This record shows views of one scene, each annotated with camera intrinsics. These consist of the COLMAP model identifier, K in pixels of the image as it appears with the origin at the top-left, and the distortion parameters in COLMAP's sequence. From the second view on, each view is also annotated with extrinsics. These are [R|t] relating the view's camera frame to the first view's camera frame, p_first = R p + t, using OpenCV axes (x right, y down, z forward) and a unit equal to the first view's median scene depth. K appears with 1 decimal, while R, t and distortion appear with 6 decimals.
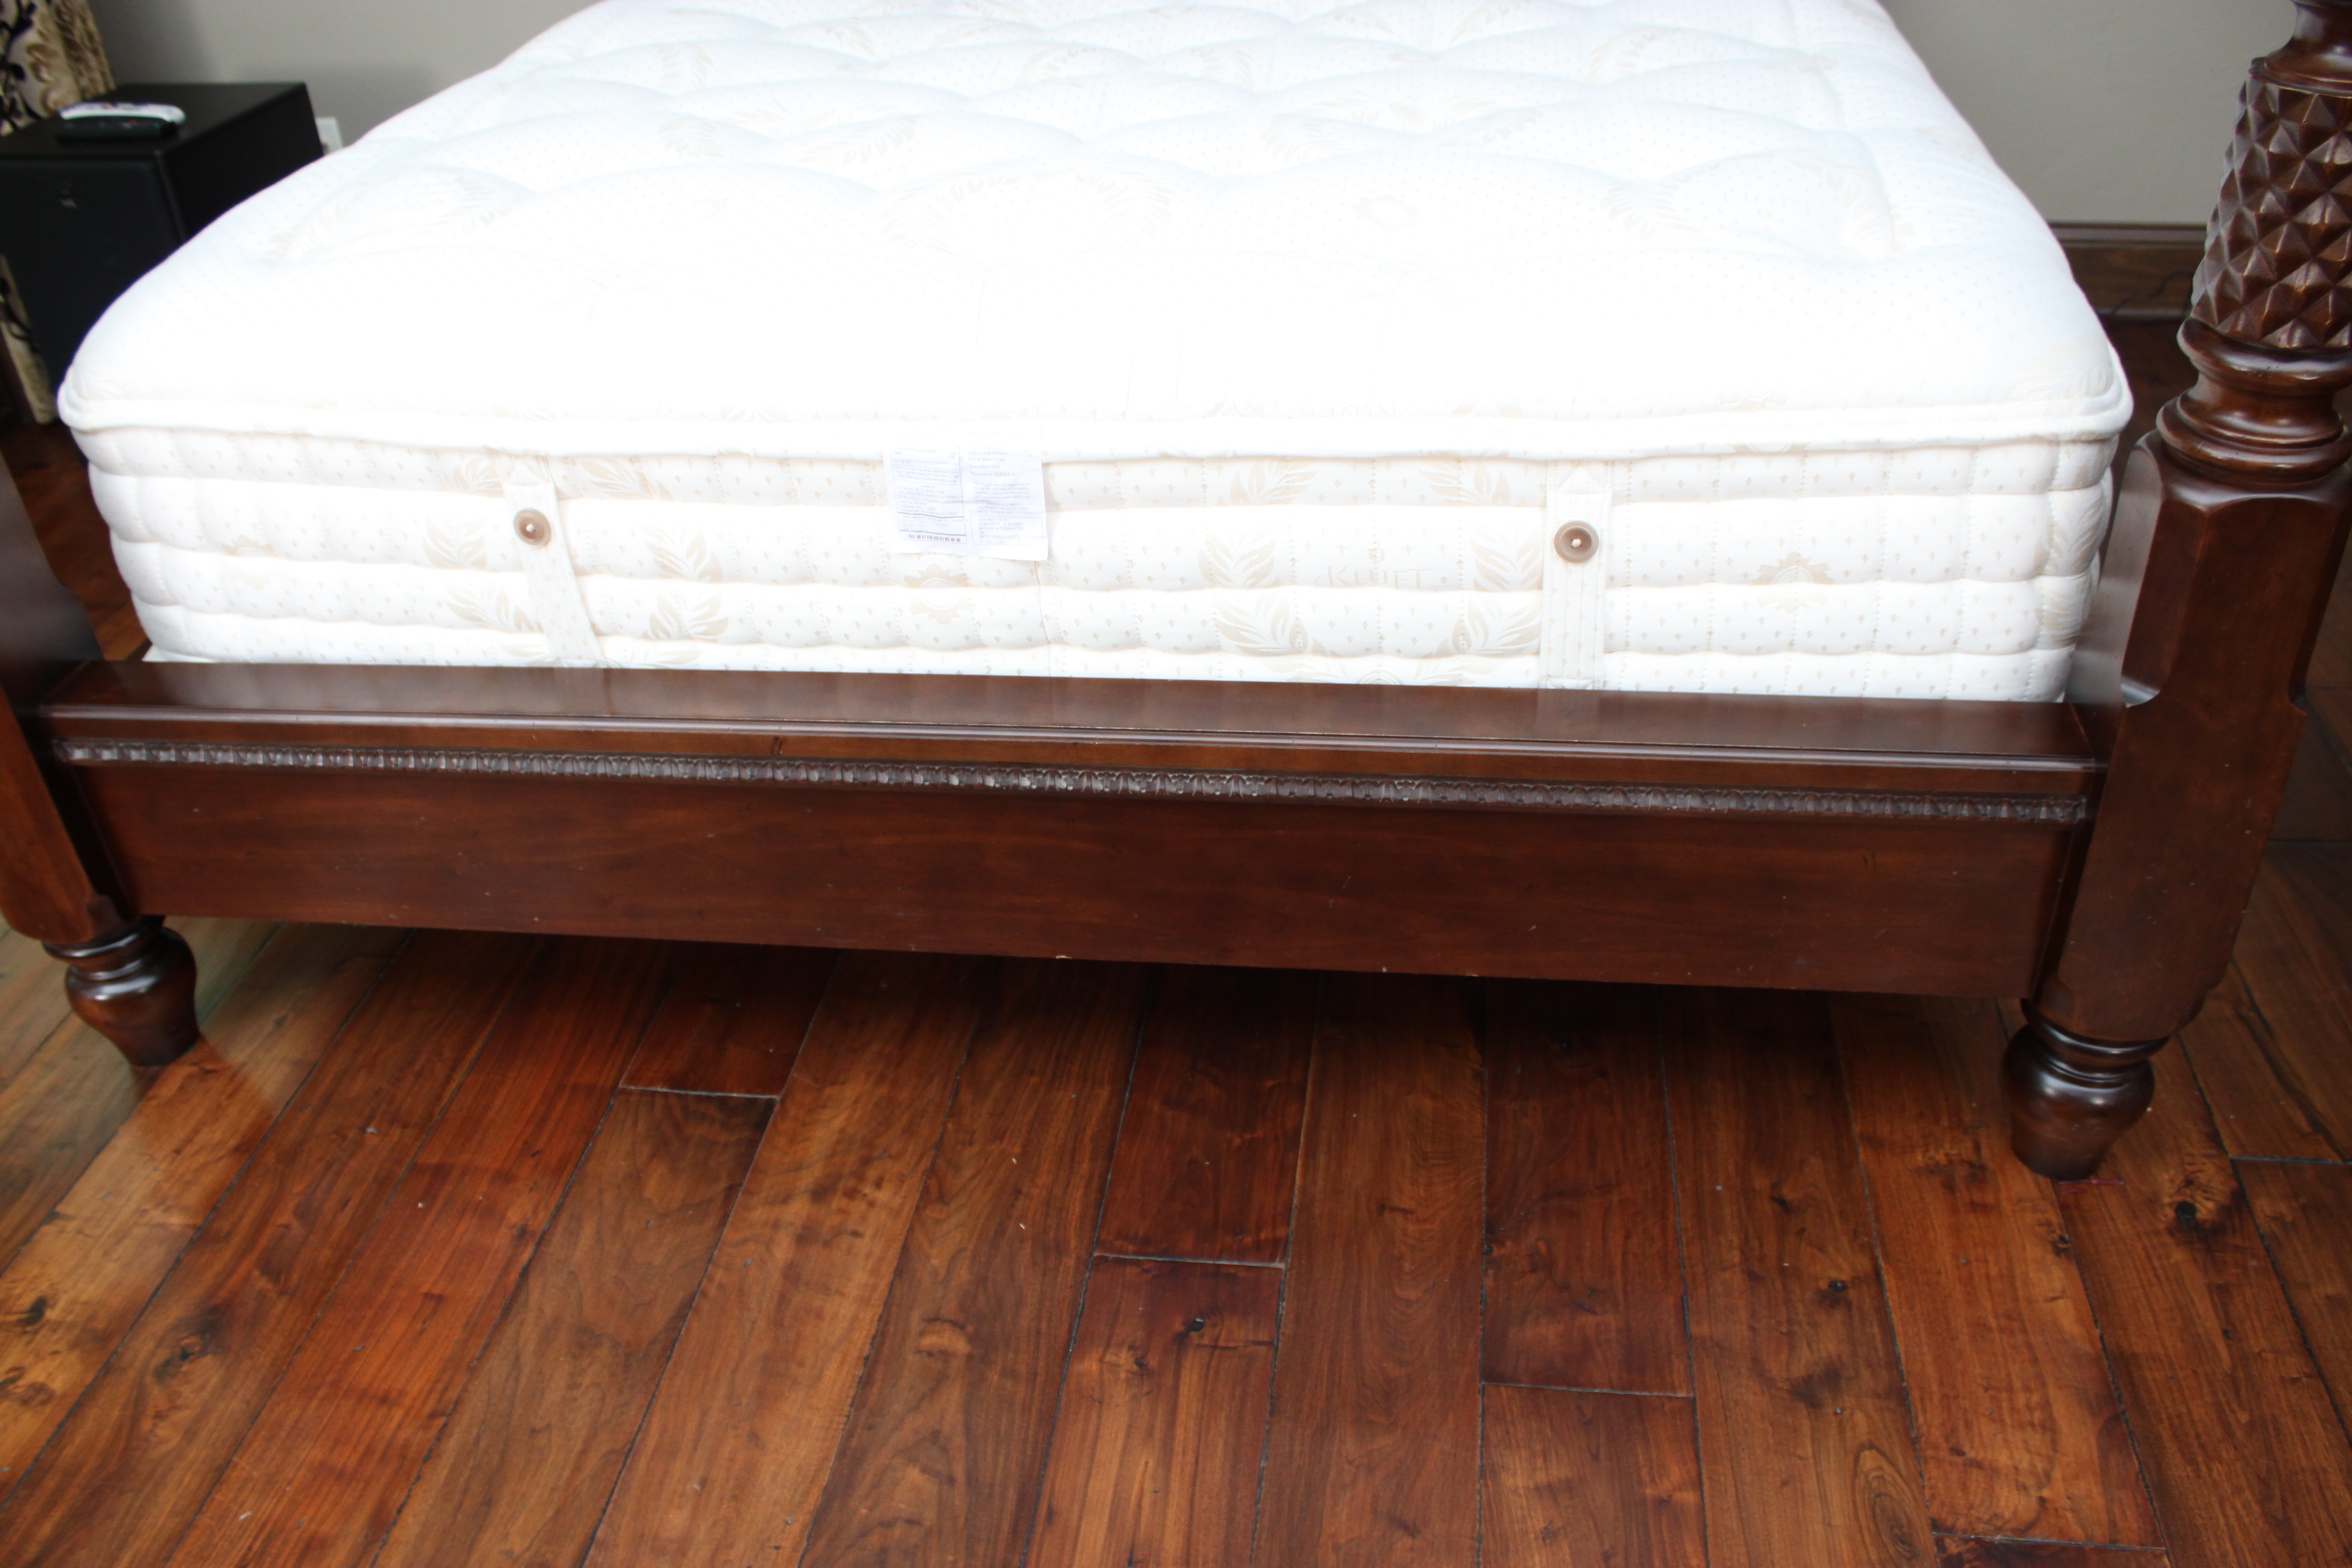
lens RADIAL K [[1923.0, 0, 1176.0], [0, 1923.0, 784.0], [0, 0, 1]] dist [-0.069015, -0.003412]
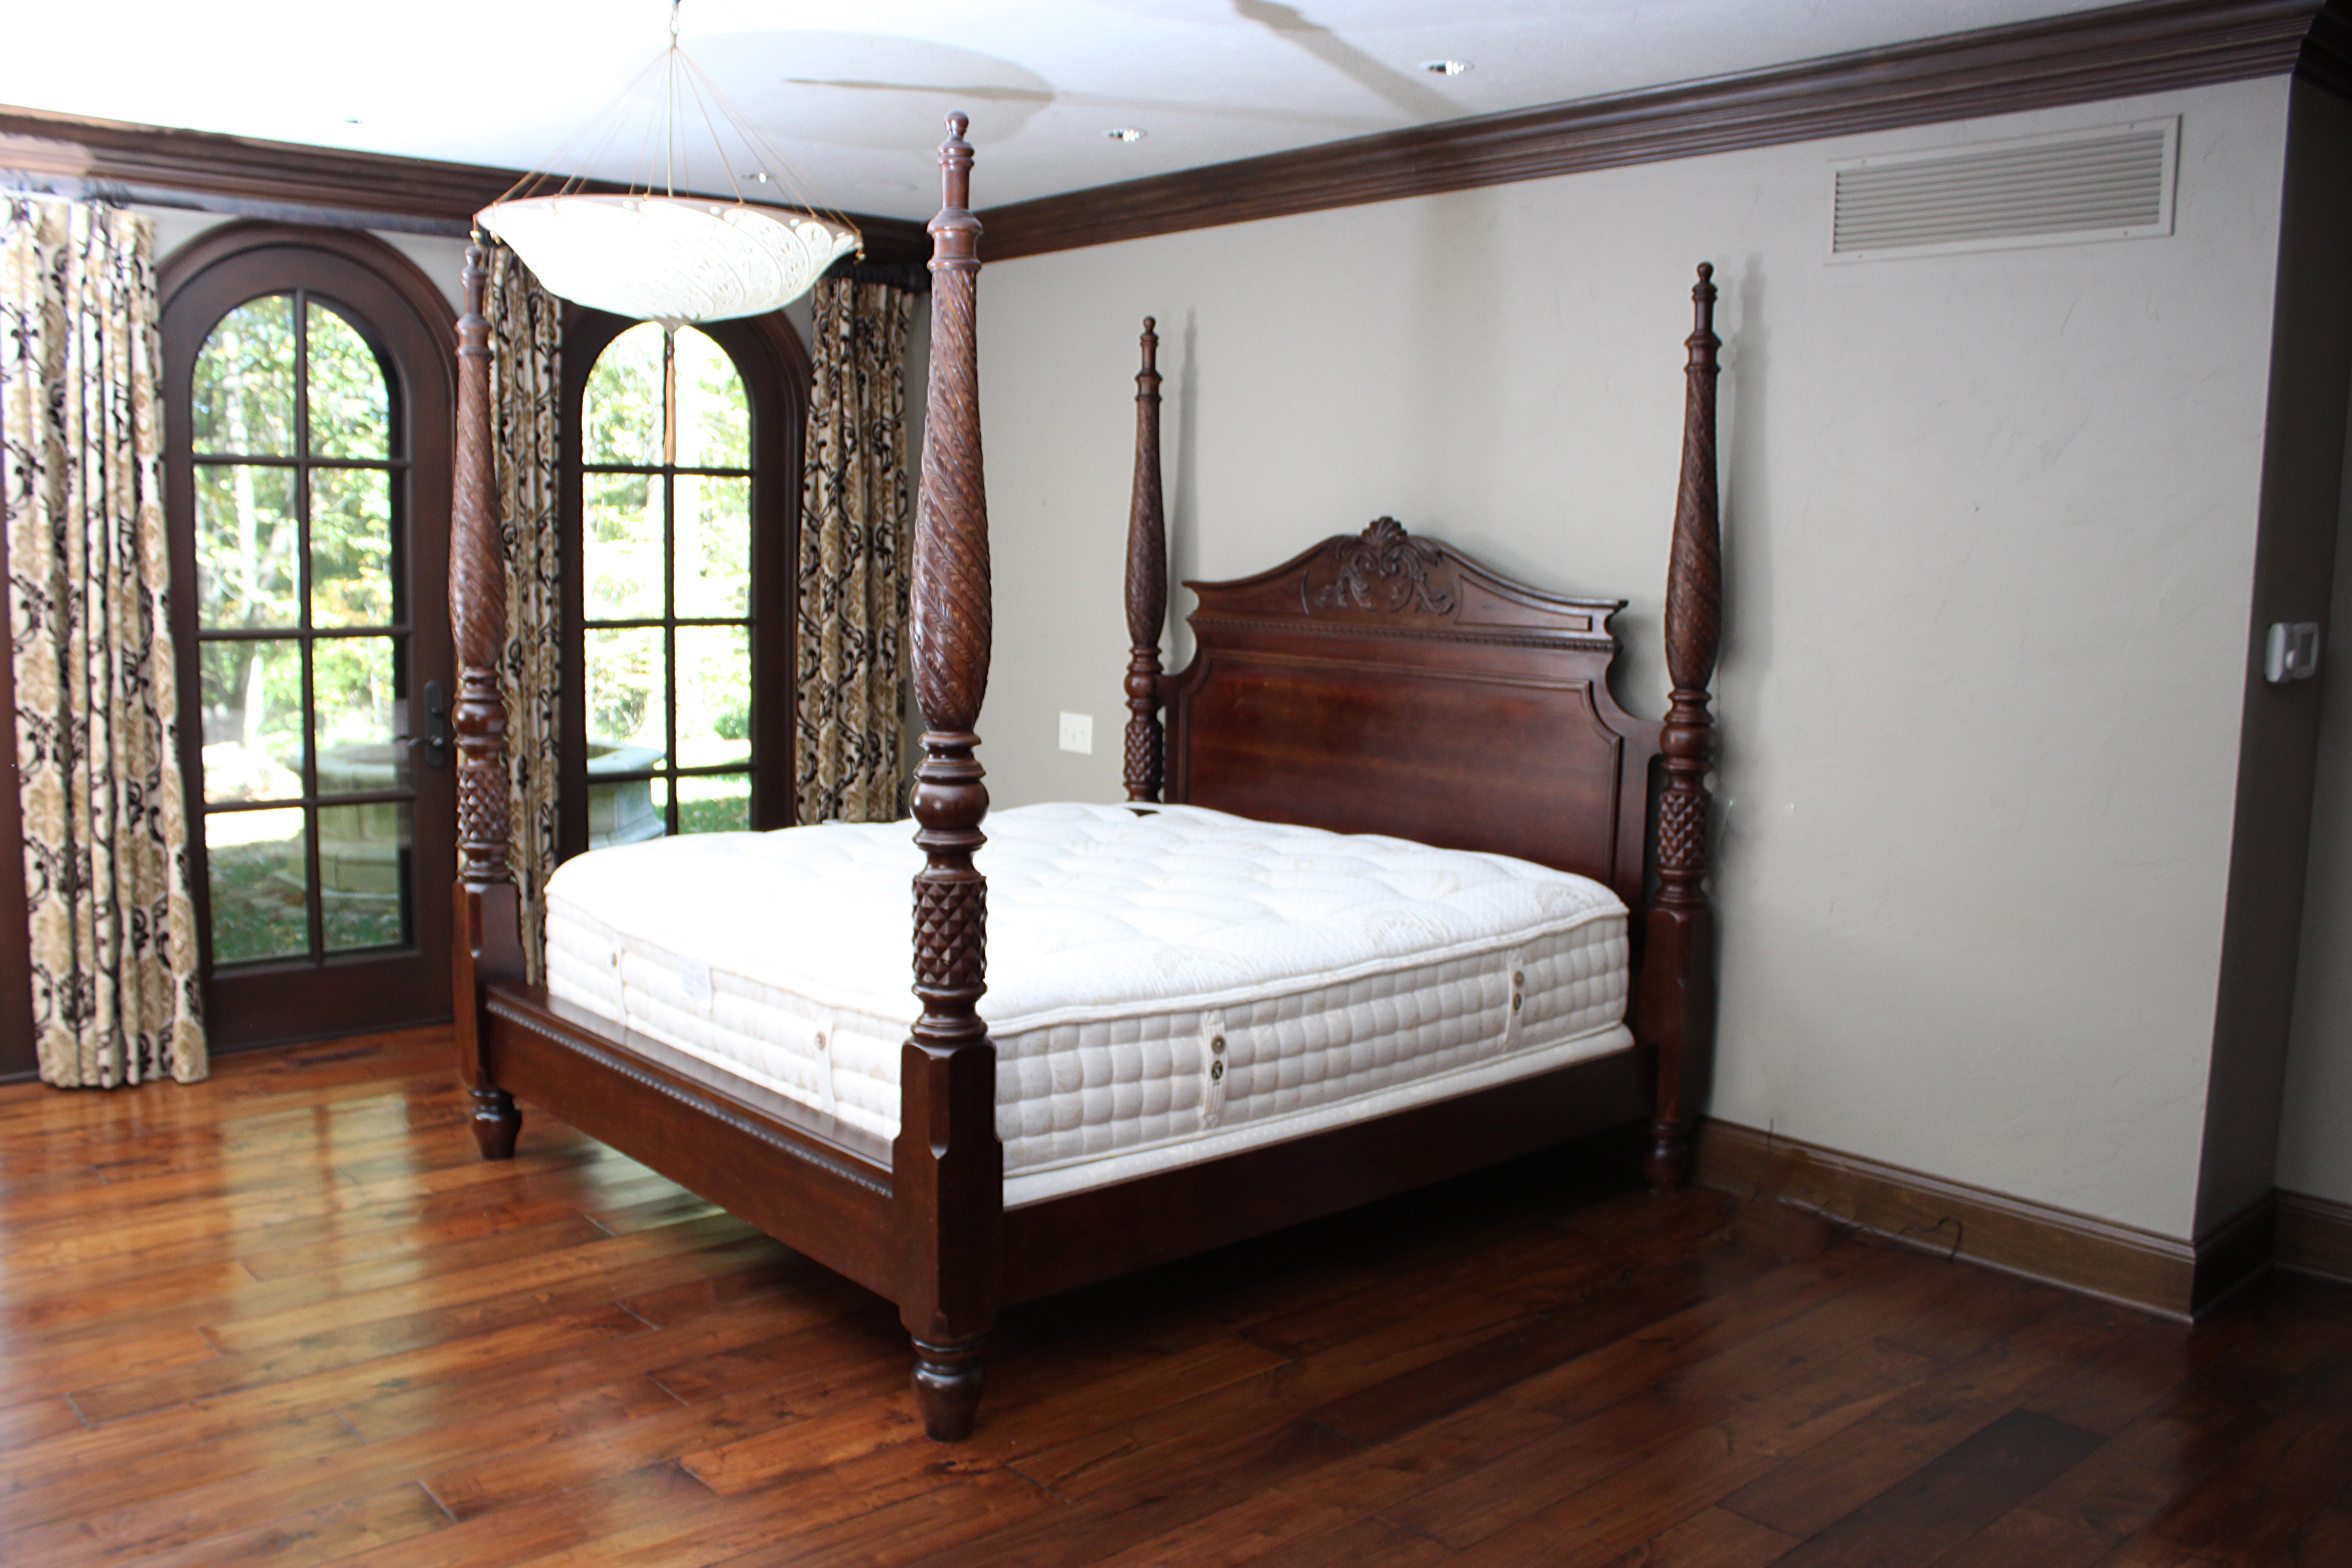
lens RADIAL K [[1923.0, 0, 1176.0], [0, 1923.0, 784.0], [0, 0, 1]] dist [-0.069015, -0.003412]
pose [[0.757516, 0.139570, -0.637723, 1.889568], [-0.403994, 0.867574, -0.290007, 0.102500], [0.512795, 0.477321, 0.713586, -0.587875]]
